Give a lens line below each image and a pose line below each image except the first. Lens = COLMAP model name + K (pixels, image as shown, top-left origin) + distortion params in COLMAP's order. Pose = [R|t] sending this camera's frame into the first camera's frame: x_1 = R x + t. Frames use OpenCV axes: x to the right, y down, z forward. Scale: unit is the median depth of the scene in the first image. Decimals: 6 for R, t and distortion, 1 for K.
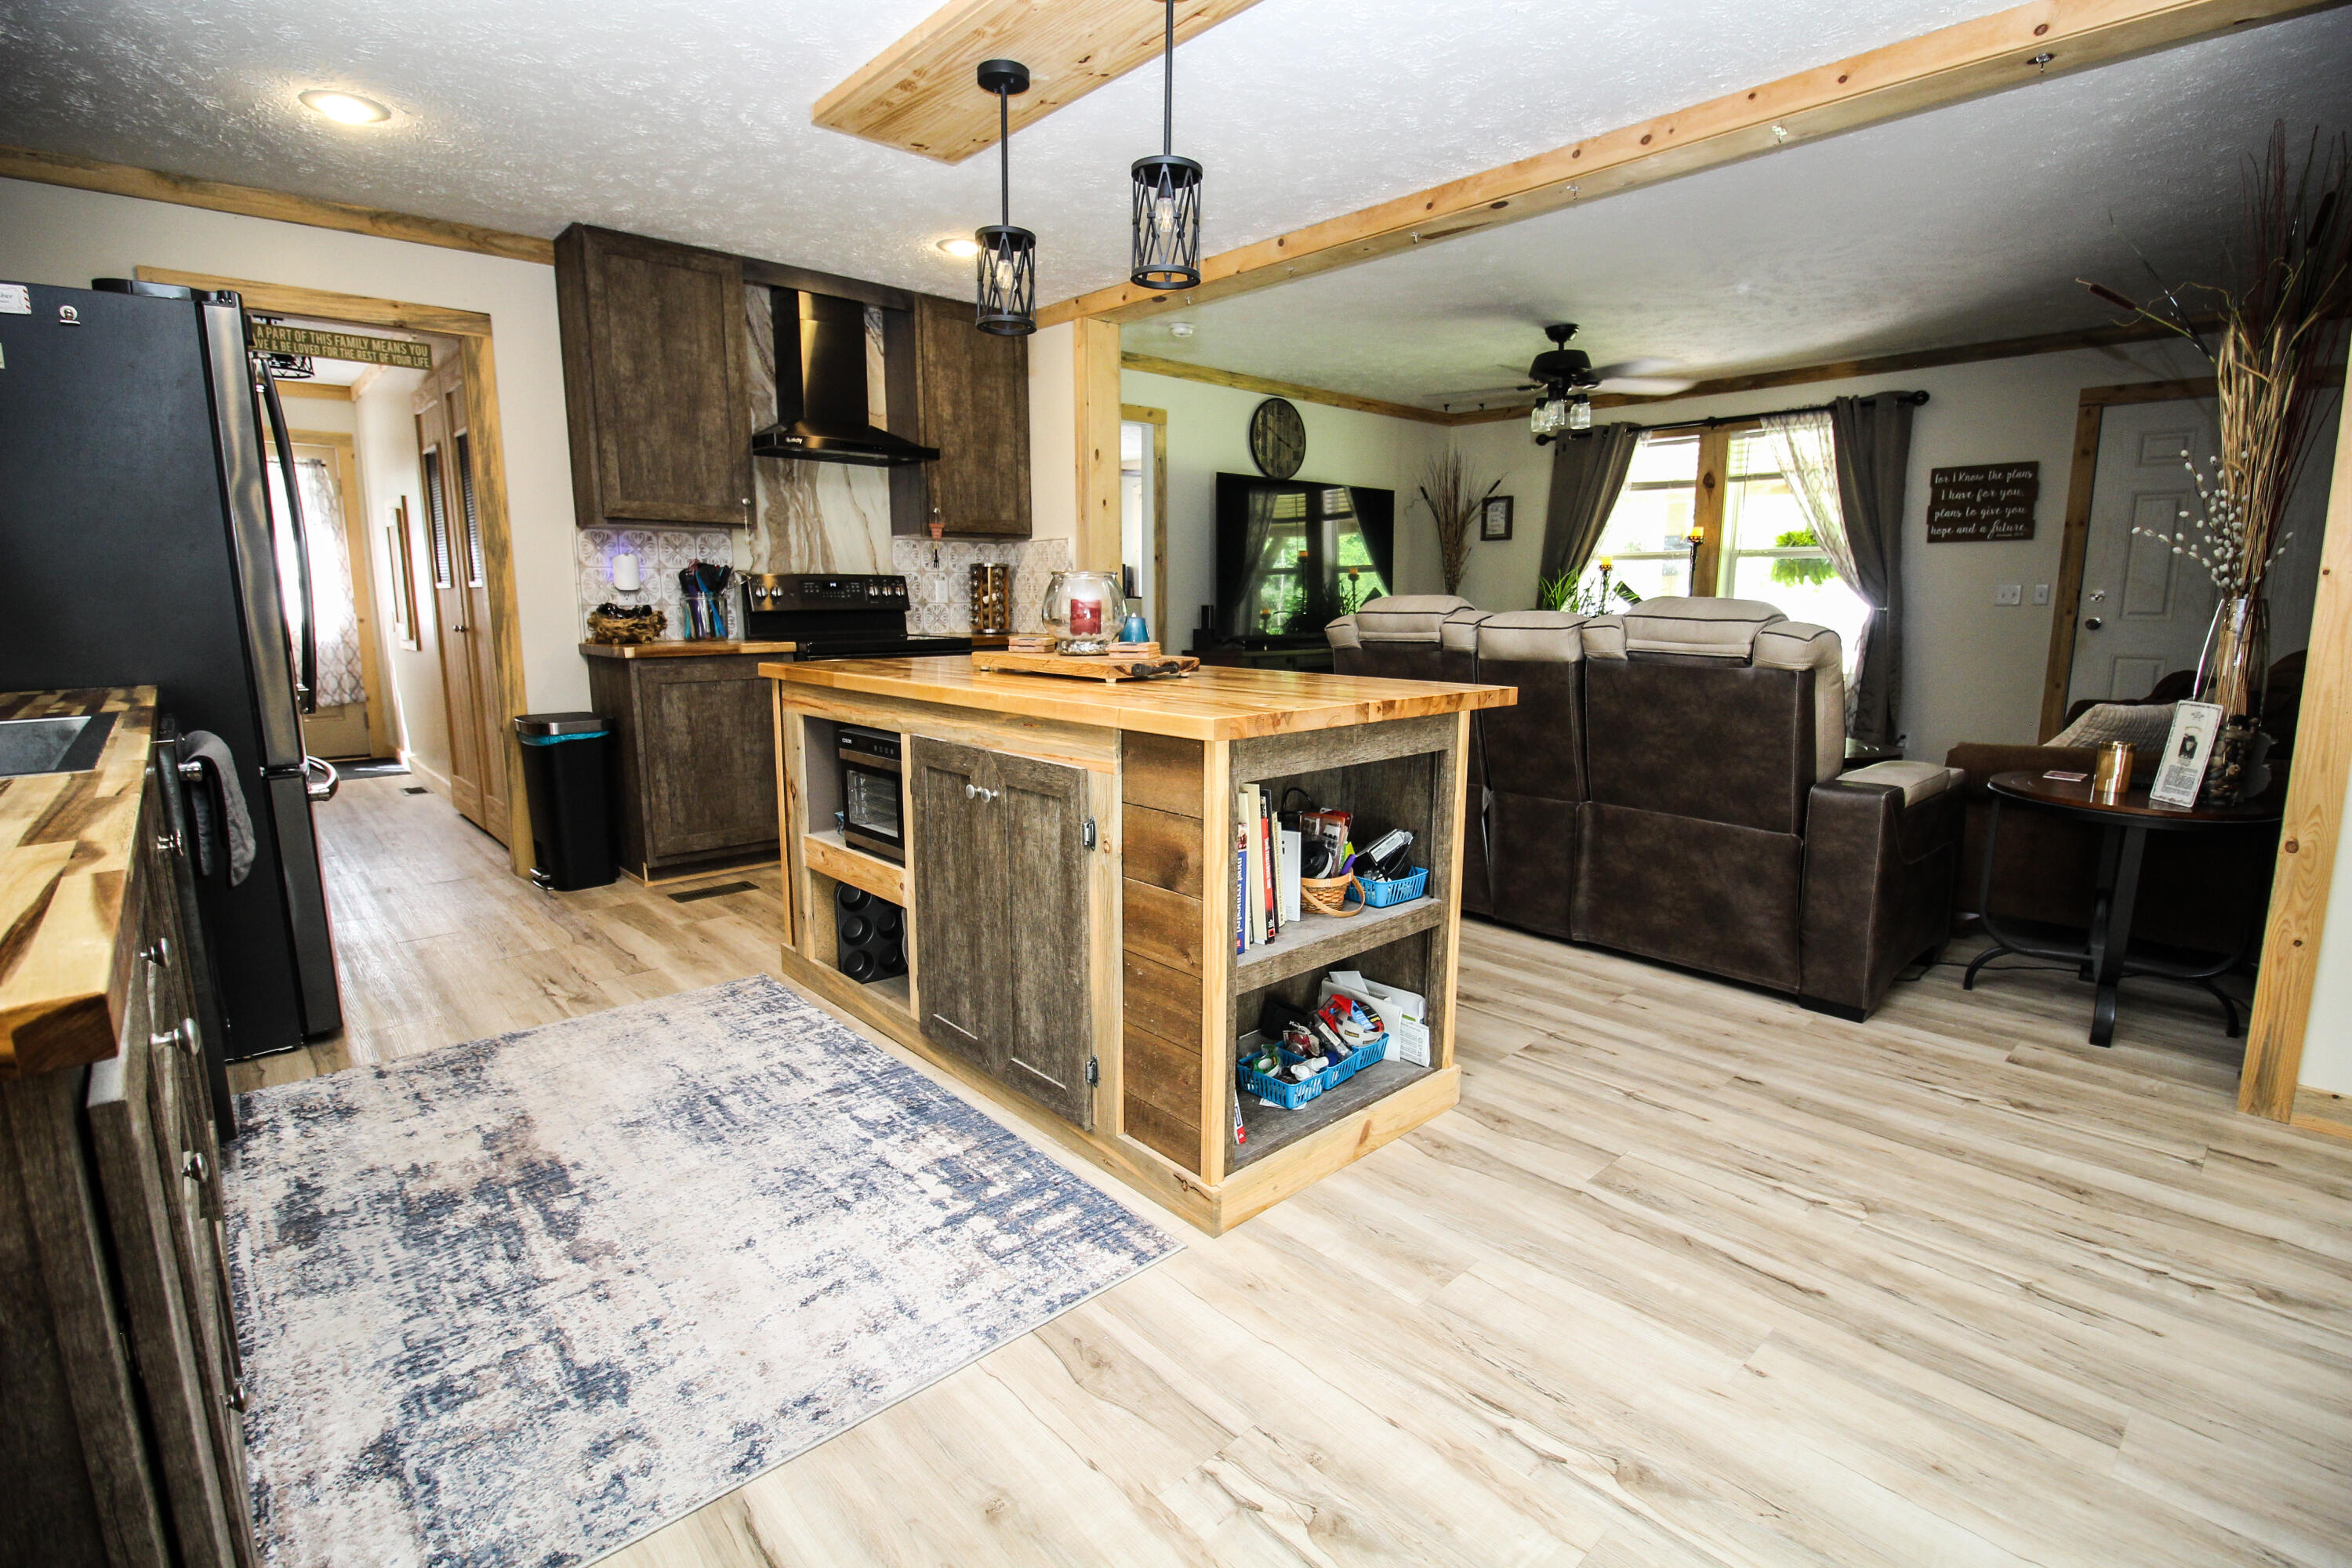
lens RADIAL K [[1088.9, 0, 1183.2], [0, 1088.9, 775.8], [0, 0, 1]] dist [0.000673, -0.013787]
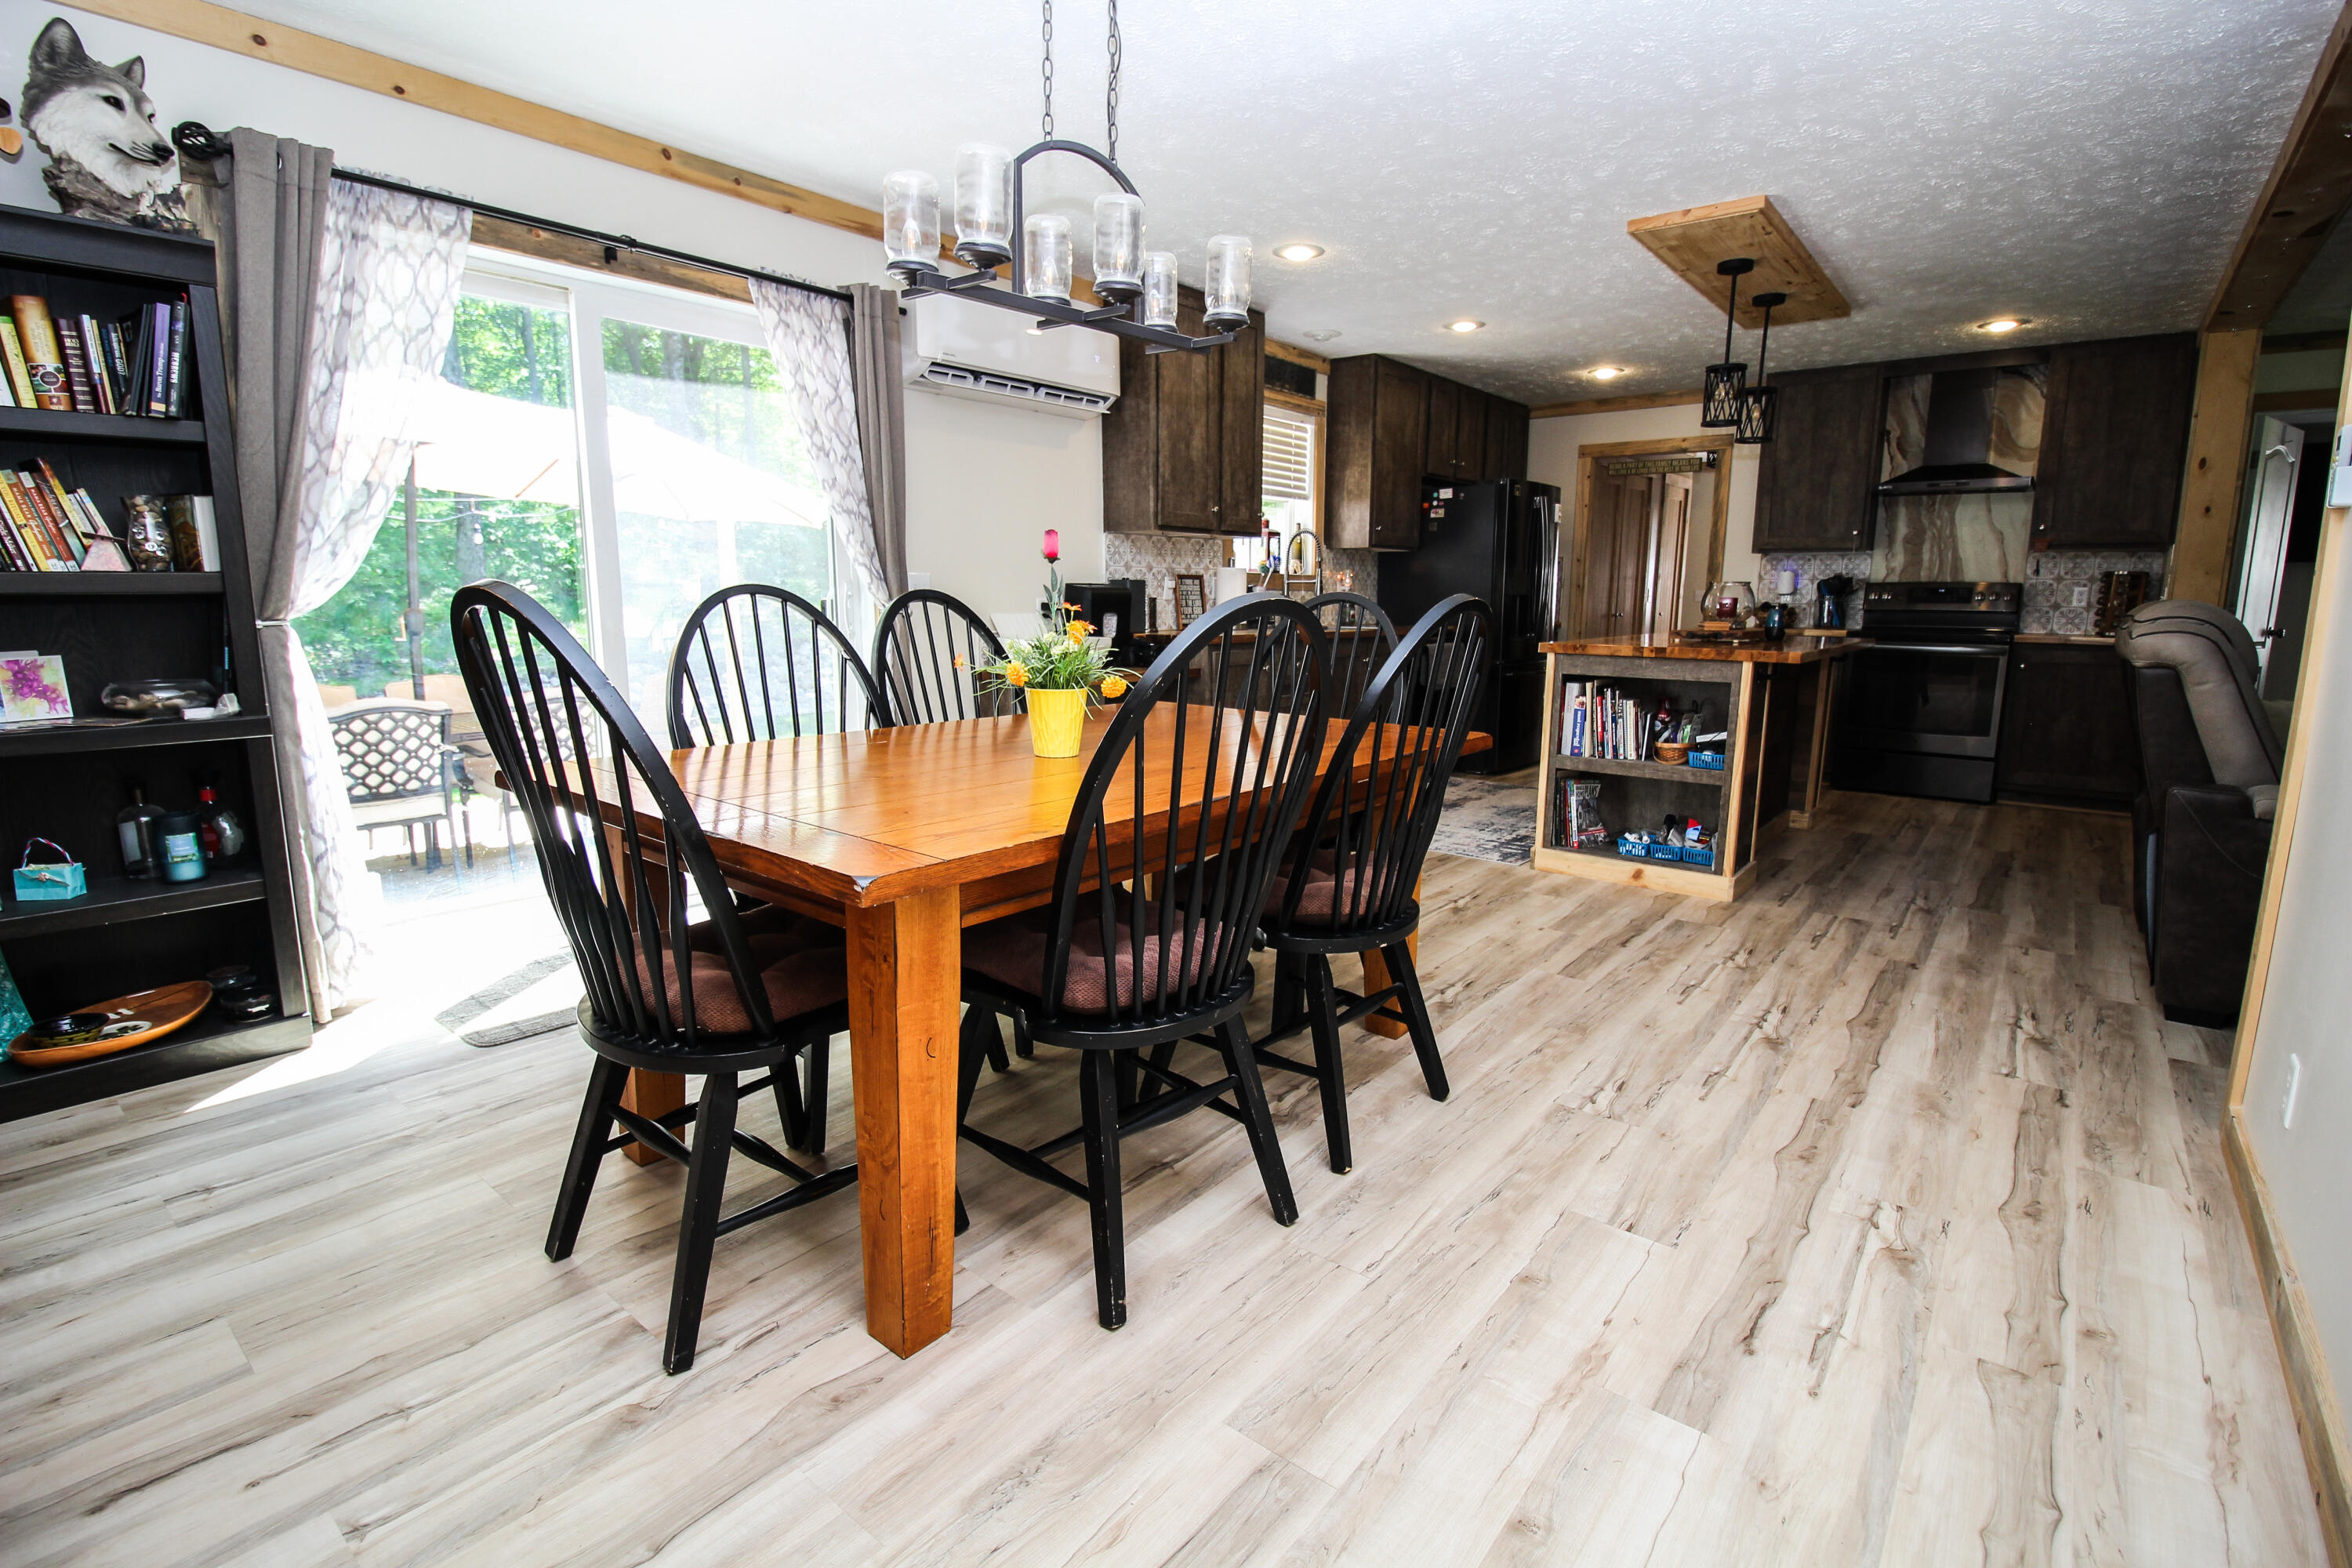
lens RADIAL K [[1087.3, 0, 1181.4], [0, 1087.3, 776.4], [0, 0, 1]] dist [0.004604, -0.016660]
pose [[0.144189, 0.164584, -0.975767, 0.946355], [-0.170750, 0.975419, 0.139293, 0.015100], [0.974707, 0.146528, 0.168747, -0.066122]]
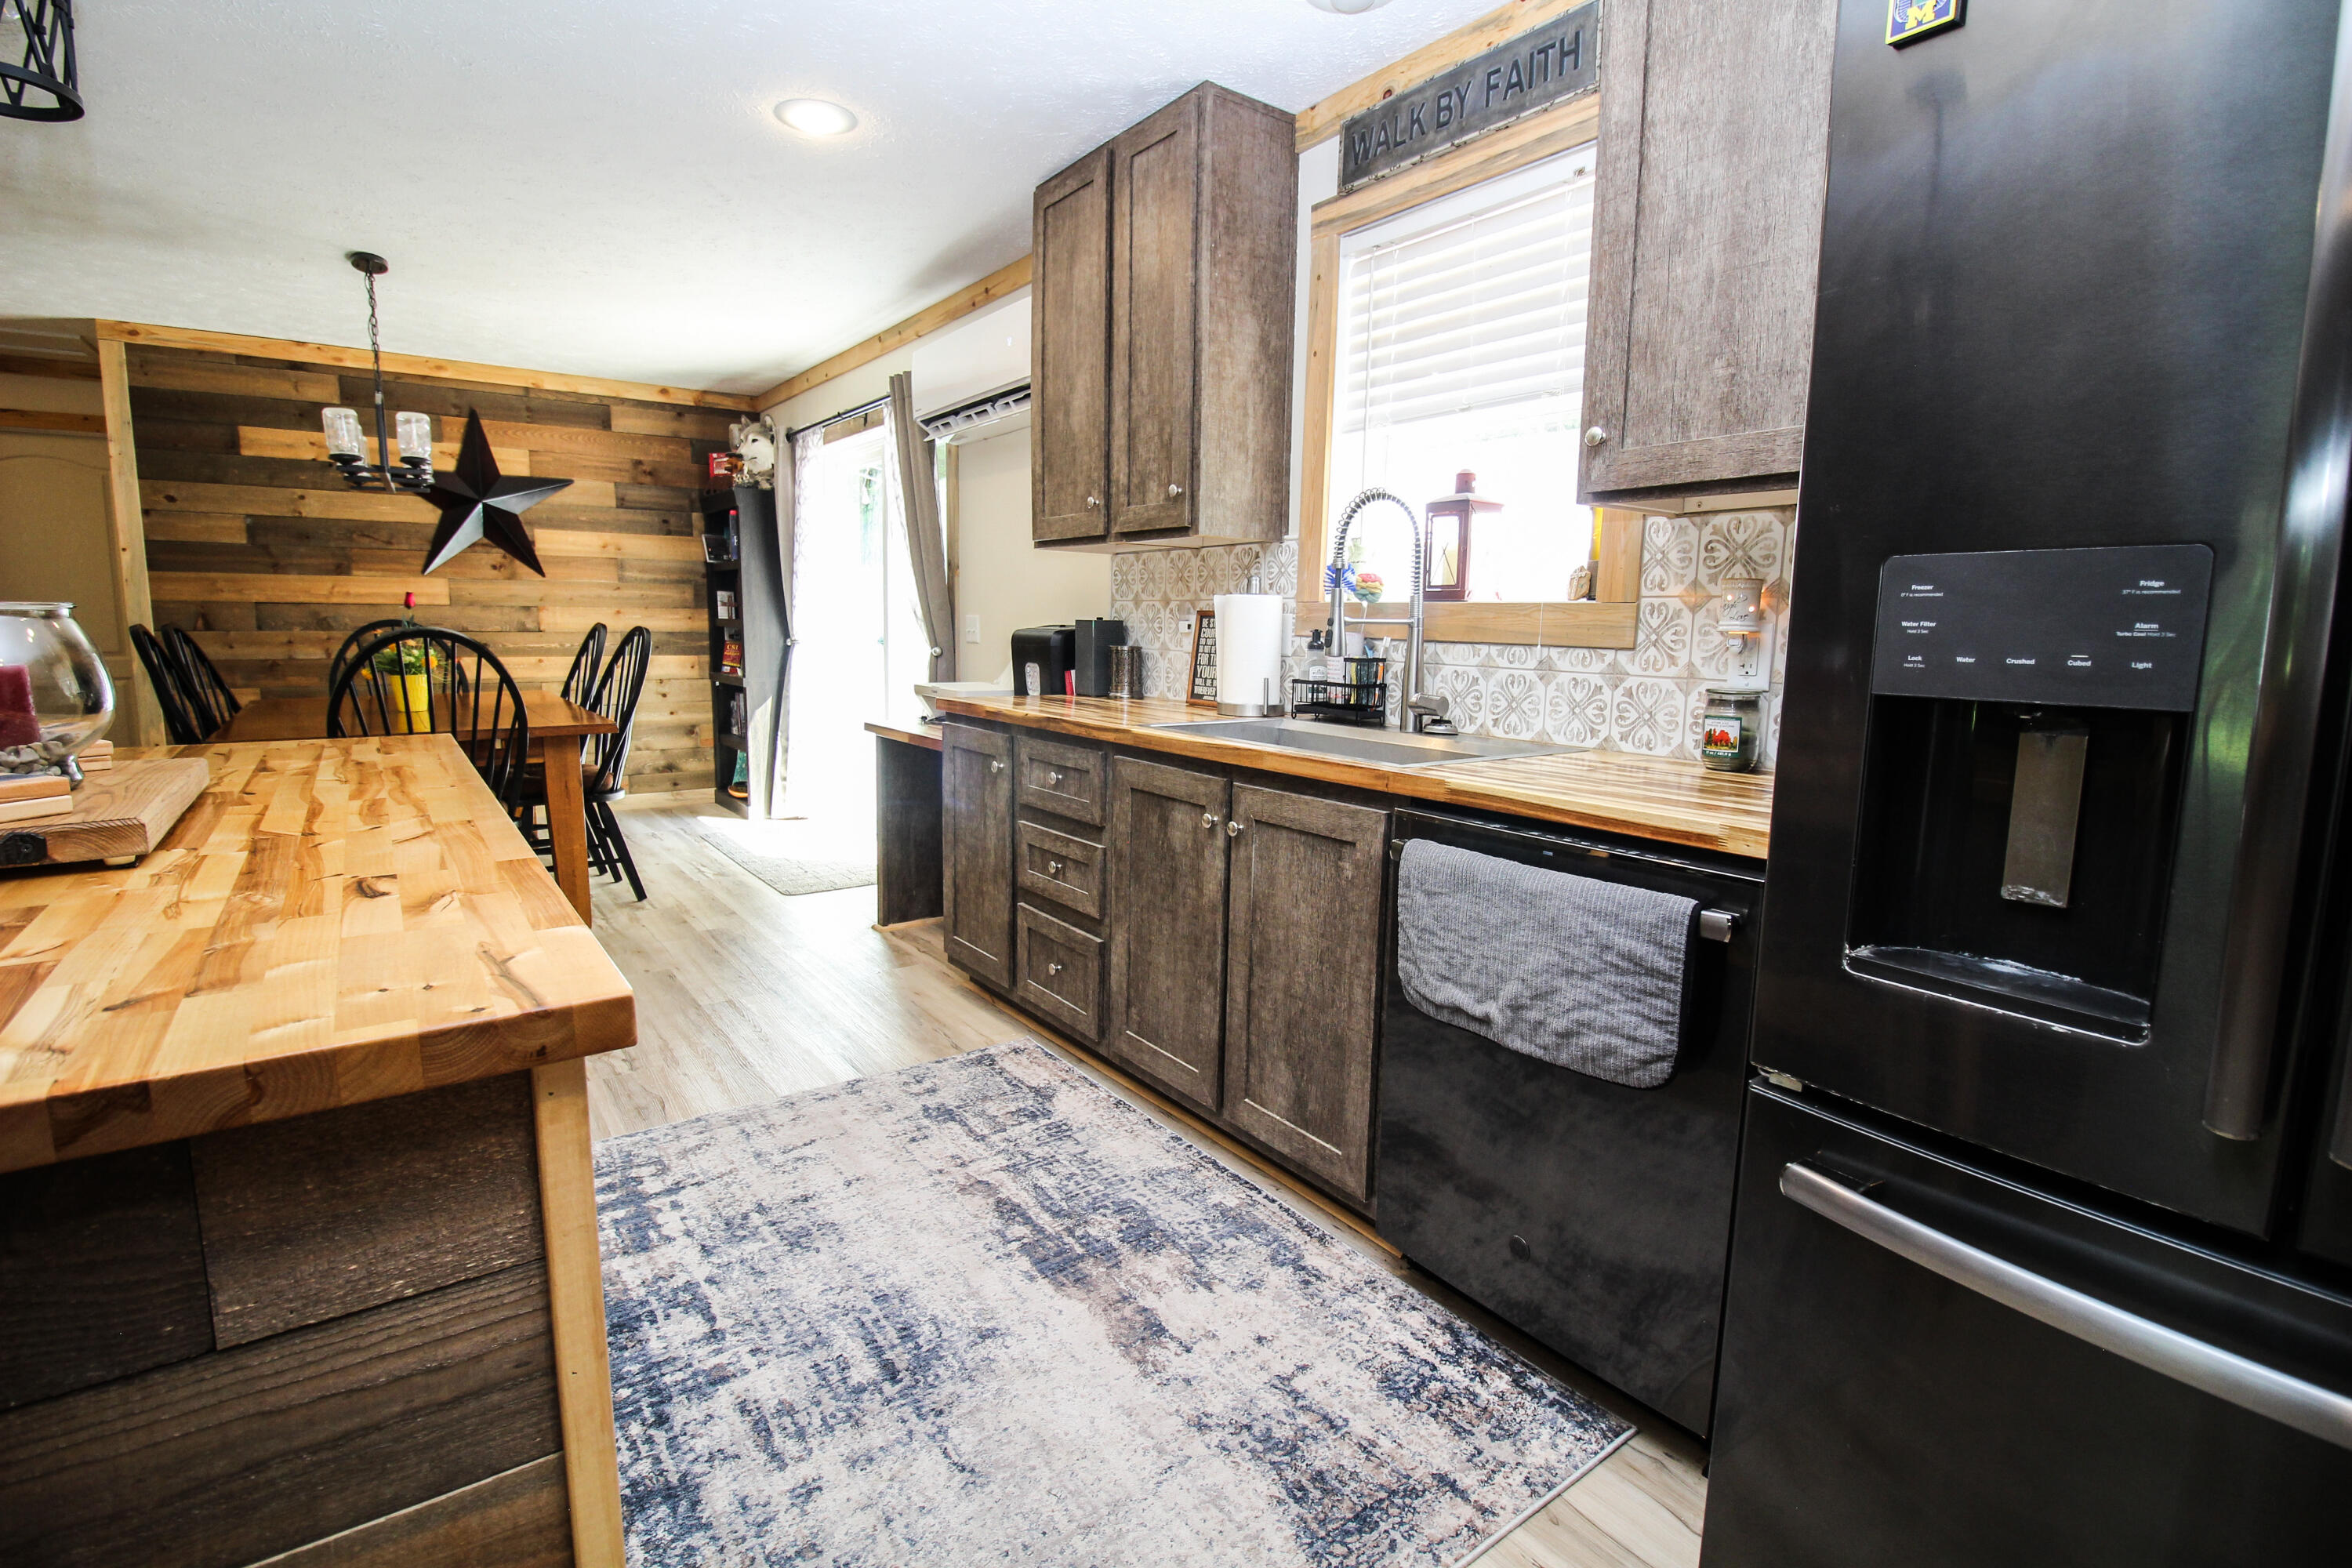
lens RADIAL K [[1089.8, 0, 1177.2], [0, 1089.8, 776.2], [0, 0, 1]] dist [0.001060, -0.013297]
pose [[-0.994079, -0.031473, 0.104004, -0.371923], [0.001453, 0.953200, 0.302337, -0.152277], [-0.108652, 0.300698, -0.947510, 0.839918]]
